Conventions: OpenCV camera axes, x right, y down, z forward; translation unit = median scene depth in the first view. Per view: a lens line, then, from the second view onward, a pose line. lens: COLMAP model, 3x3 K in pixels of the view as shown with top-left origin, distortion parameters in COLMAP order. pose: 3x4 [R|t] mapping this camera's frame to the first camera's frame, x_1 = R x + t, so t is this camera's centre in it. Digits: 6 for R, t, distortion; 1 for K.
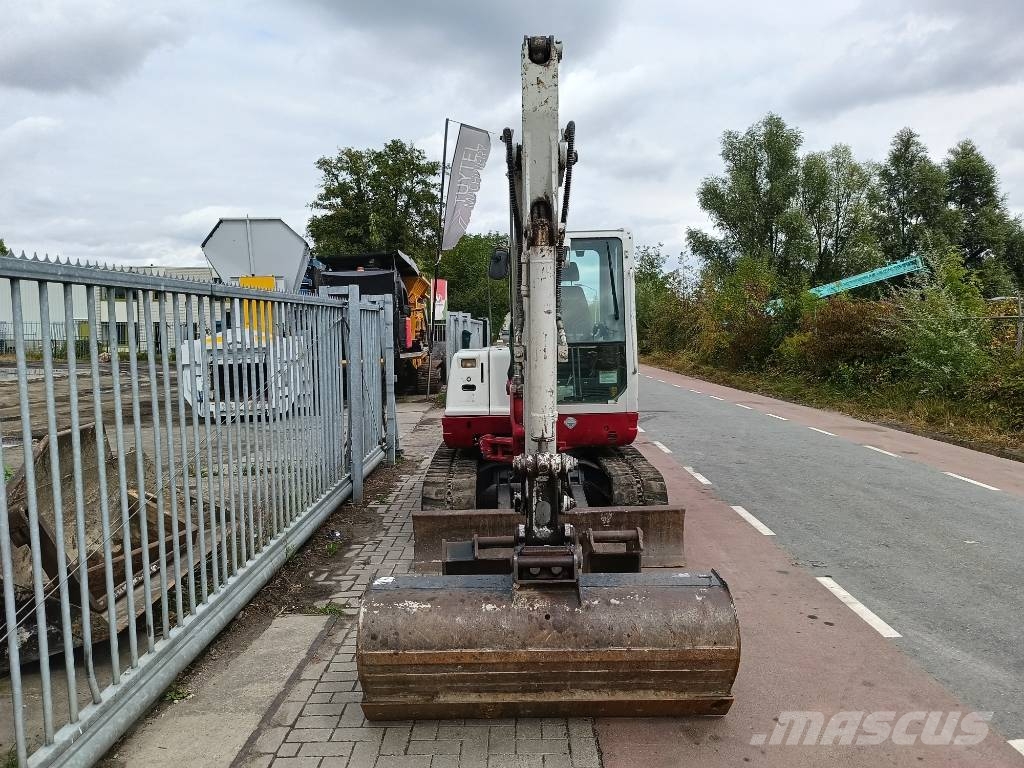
lens RADIAL K [[781.7, 0, 511.5], [0, 781.7, 388.0], [0, 0, 1]] dist [0.073006, -0.099147]
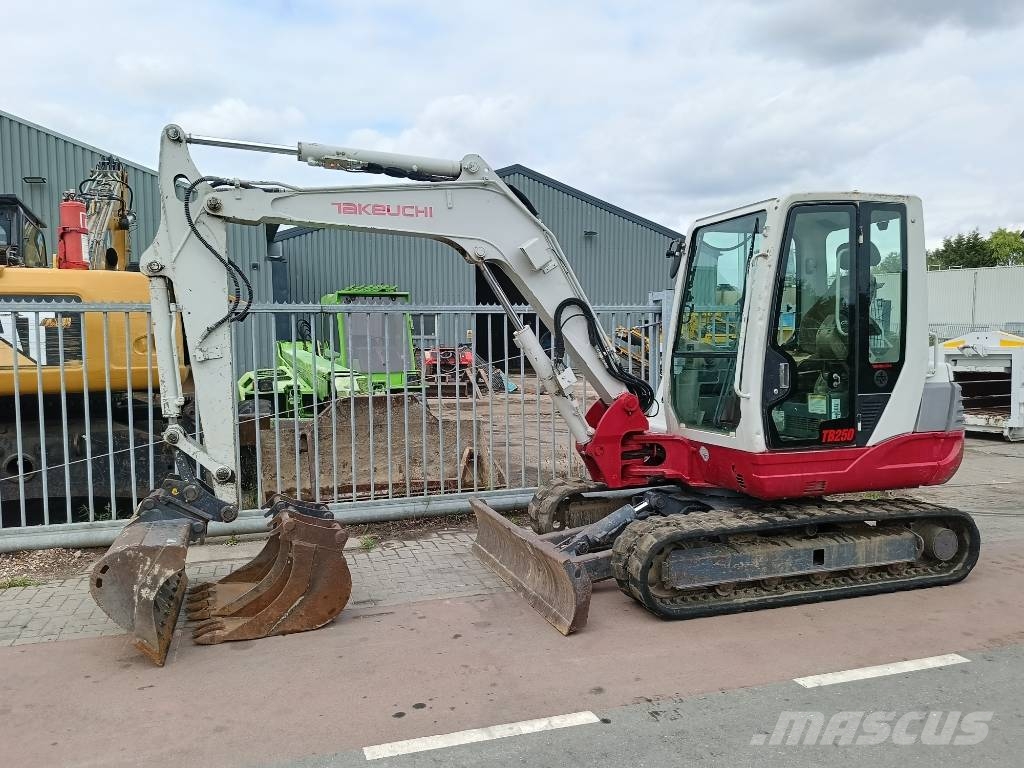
lens RADIAL K [[781.7, 0, 511.5], [0, 781.7, 388.0], [0, 0, 1]] dist [0.073006, -0.099147]
pose [[0.309033, 0.073728, -0.948189, 0.111954], [-0.072680, 0.995906, 0.053750, -0.007370], [0.948270, 0.052304, 0.313126, 0.081538]]
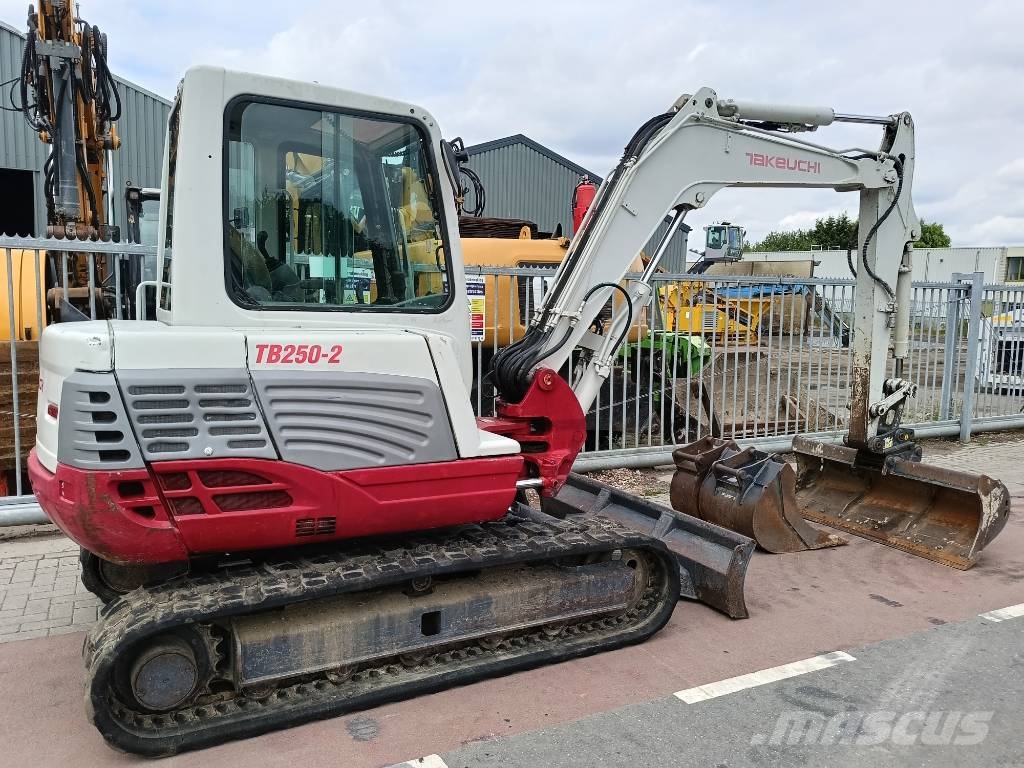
lens RADIAL K [[780.3, 0, 515.3], [0, 780.3, 385.6], [0, 0, 1]] dist [0.064748, -0.081104]
pose [[0.473825, 0.116414, -0.872890, 0.095139], [-0.095236, 0.992184, 0.080628, 0.003453], [0.875454, 0.044927, 0.481208, -0.045284]]
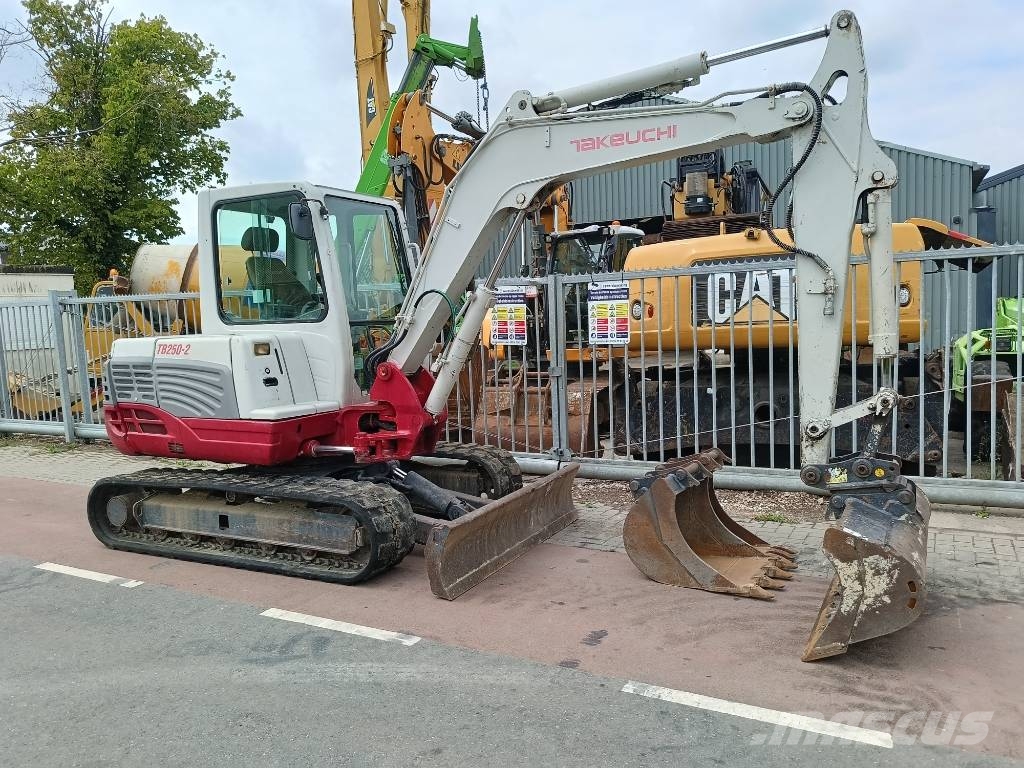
lens RADIAL K [[780.3, 0, 515.3], [0, 780.3, 385.6], [0, 0, 1]] dist [0.064748, -0.081104]
pose [[-0.461853, 0.103562, -0.880890, 0.108913], [-0.028374, 0.990927, 0.131375, -0.003641], [0.886503, 0.085671, -0.454724, 0.069240]]
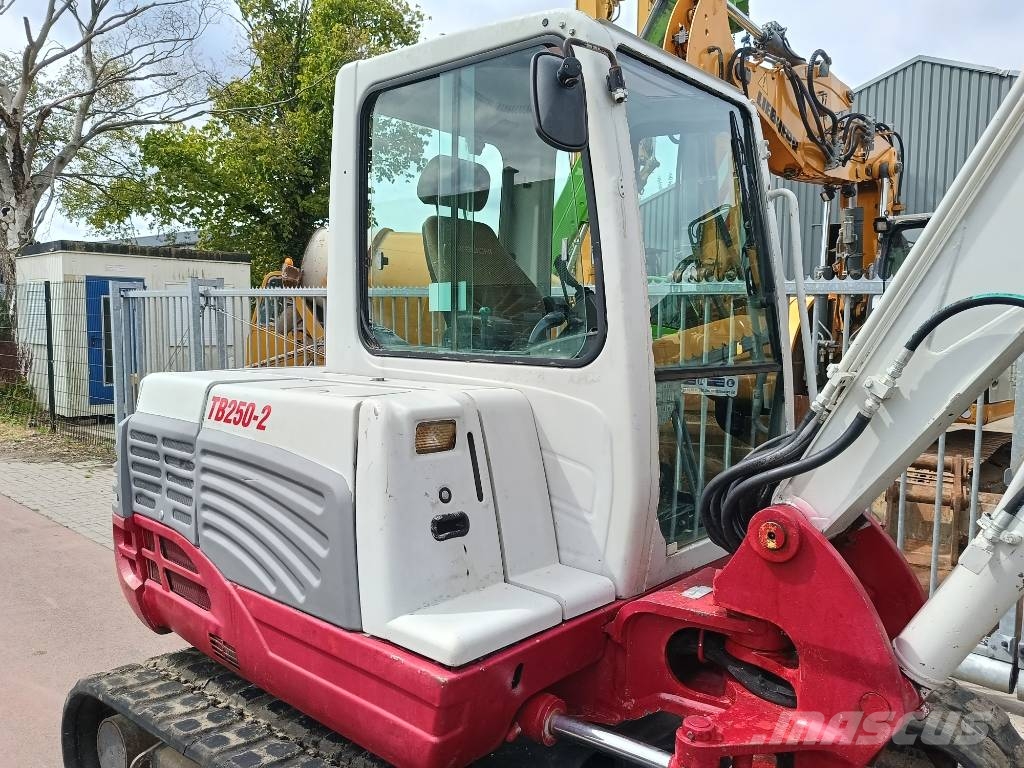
lens RADIAL K [[784.9, 0, 516.6], [0, 784.9, 387.3], [0, 0, 1]] dist [0.066009, -0.082839]
pose [[-0.652211, 0.055587, -0.755997, 0.054698], [-0.069984, 0.988633, 0.133068, -0.001537], [0.754800, 0.139697, -0.640907, 0.015191]]
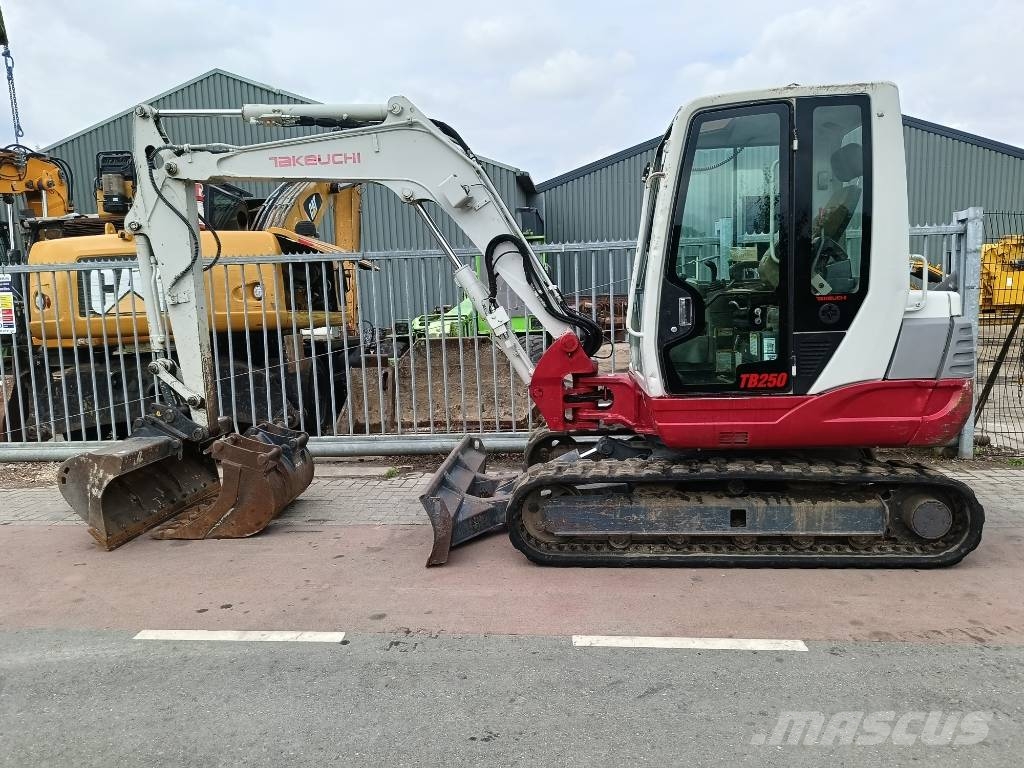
lens RADIAL K [[781.7, 0, 511.5], [0, 781.7, 388.0], [0, 0, 1]] dist [0.073006, -0.099147]
pose [[-0.096942, 0.141676, -0.985155, 0.118101], [-0.043573, 0.988264, 0.146411, -0.009759], [0.994336, 0.057120, -0.089631, 0.137085]]
